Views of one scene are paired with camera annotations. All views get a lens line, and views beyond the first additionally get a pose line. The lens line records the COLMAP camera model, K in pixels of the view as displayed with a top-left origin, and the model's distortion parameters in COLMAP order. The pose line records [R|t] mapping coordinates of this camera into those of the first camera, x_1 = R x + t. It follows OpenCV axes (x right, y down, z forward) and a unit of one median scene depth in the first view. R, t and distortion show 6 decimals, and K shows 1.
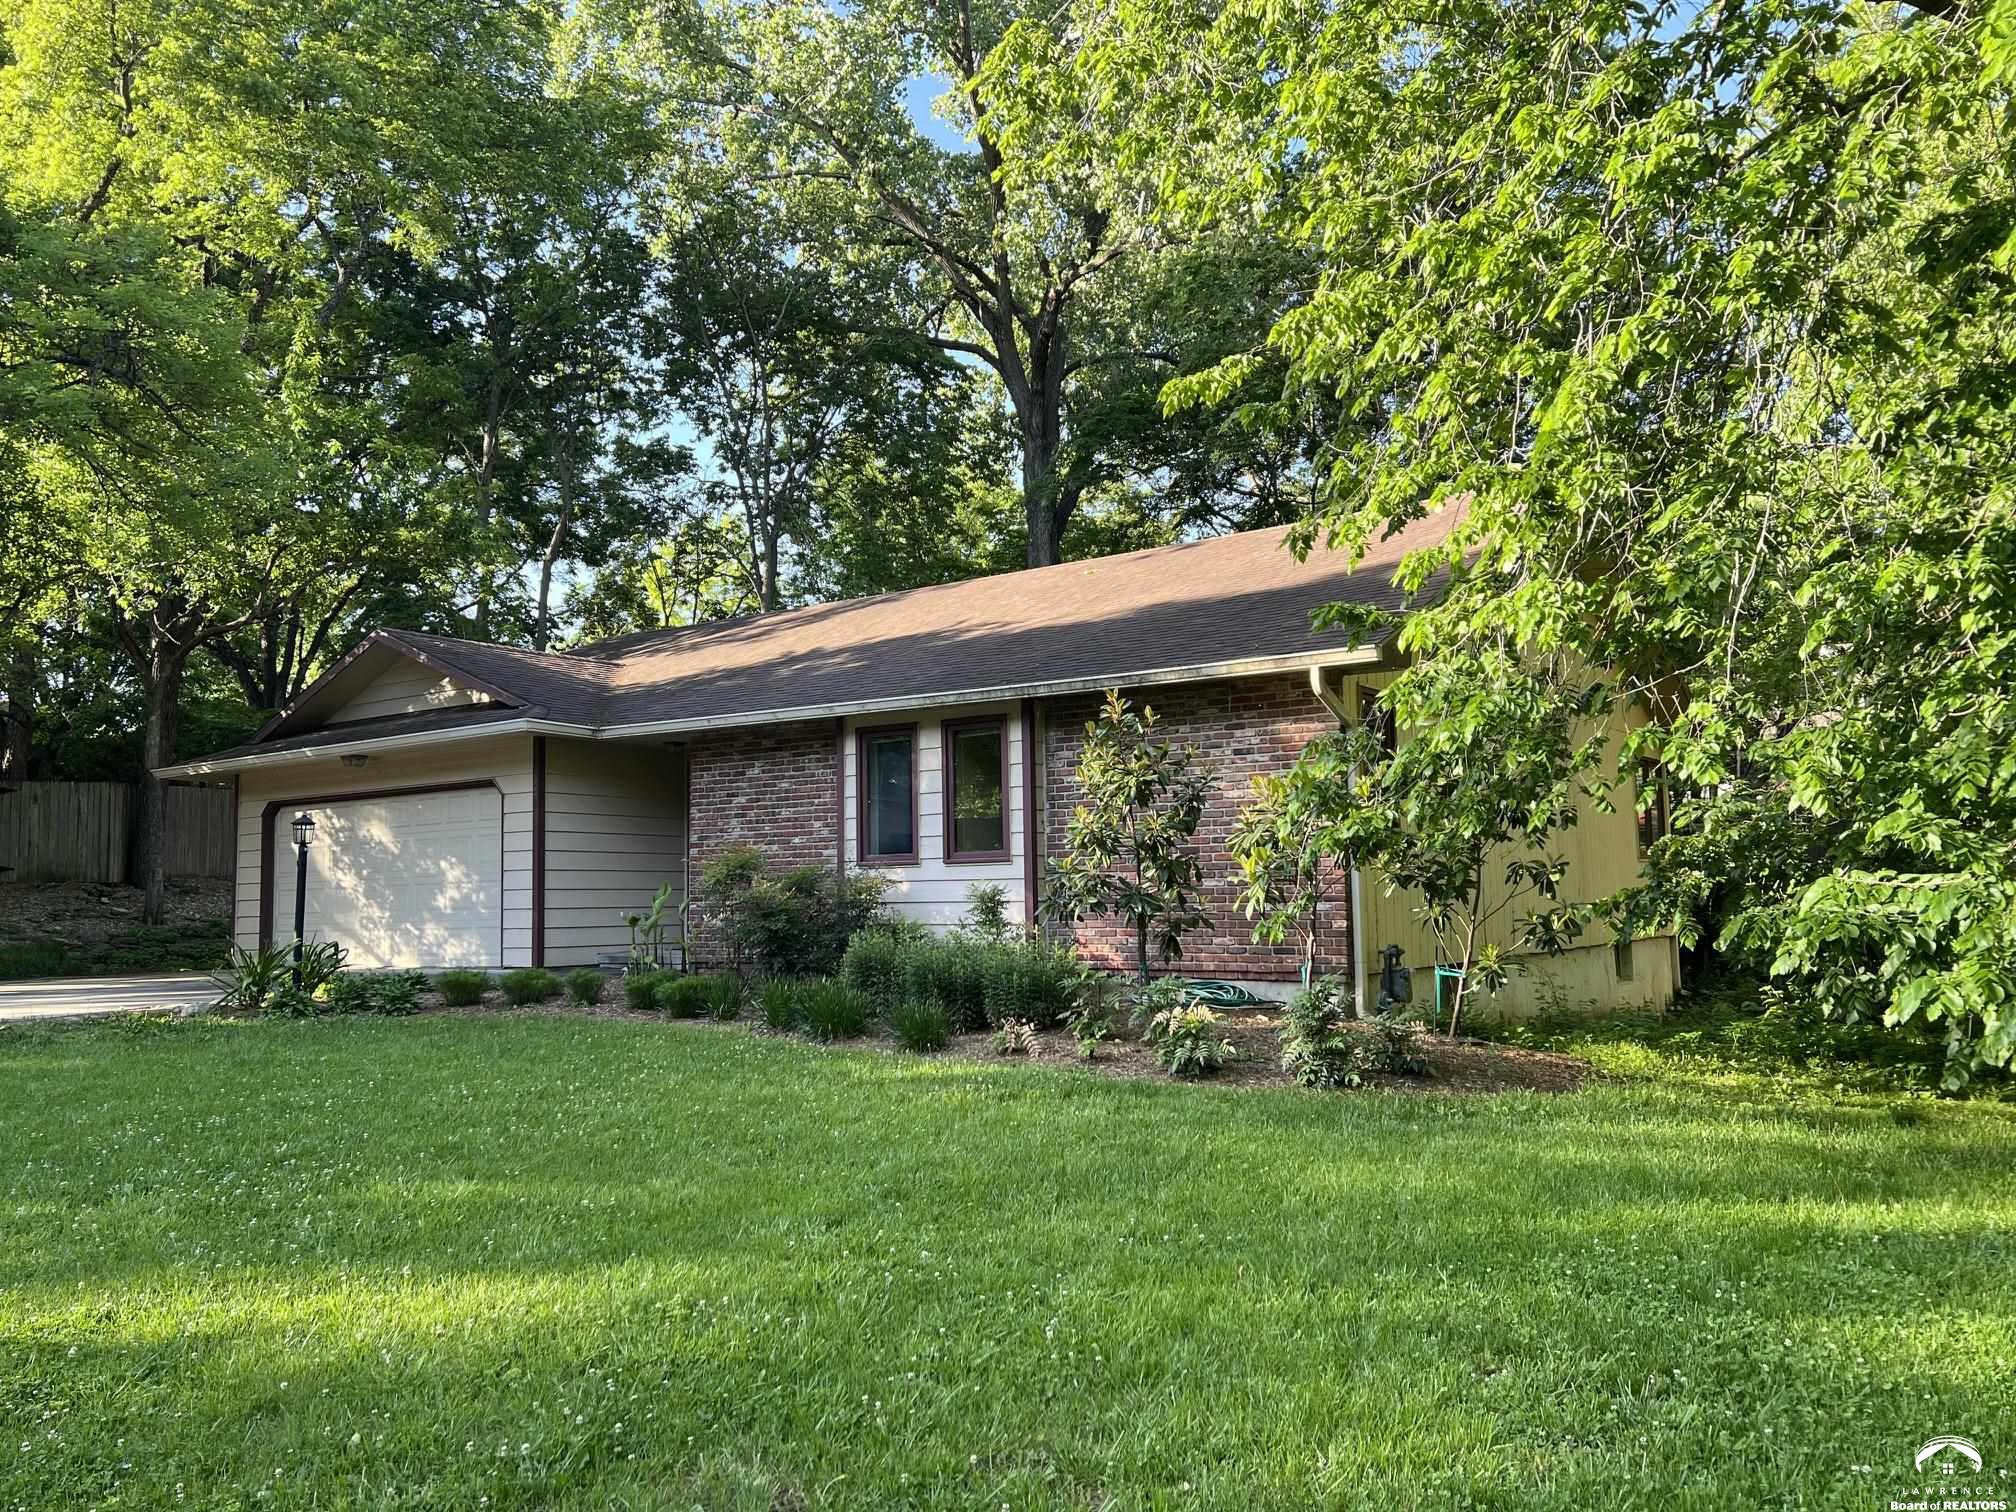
lens RADIAL K [[1596.0, 0, 1008.0], [0, 1596.0, 756.0], [0, 0, 1]] dist [0.110584, -0.151128]
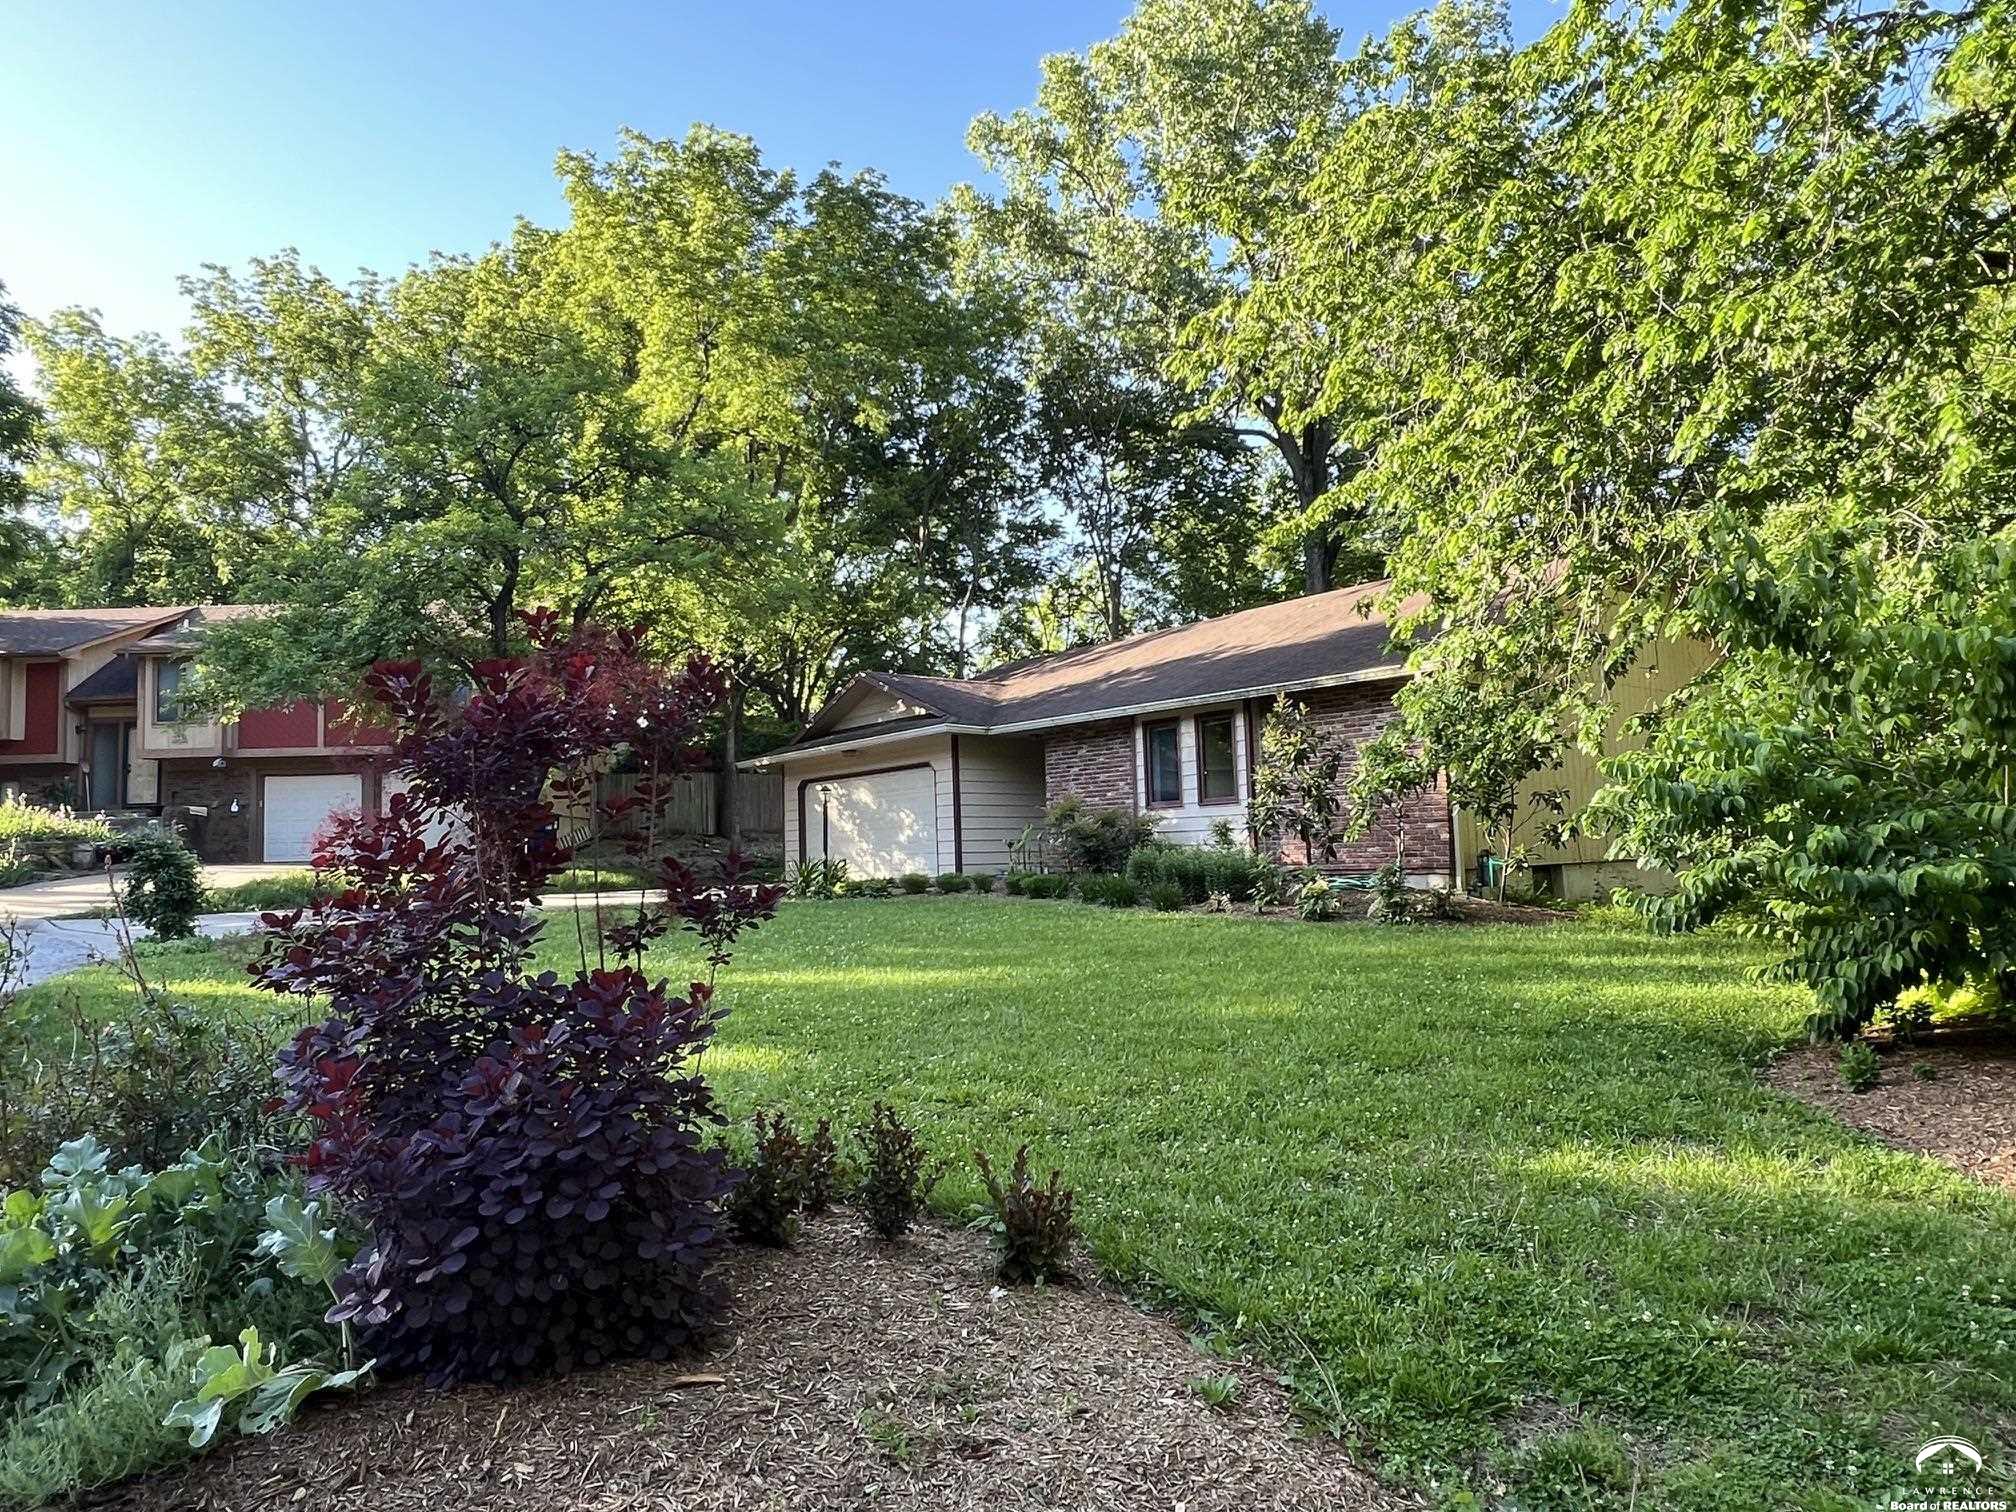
lens RADIAL K [[1271.6, 0, 999.7], [0, 1271.6, 759.5], [0, 0, 1]] dist [0.051082, -0.032743]
pose [[0.965390, -0.032757, -0.258744, 0.079126], [0.037107, 0.999240, 0.011942, -0.000358], [0.258156, -0.021130, 0.965872, -0.212410]]
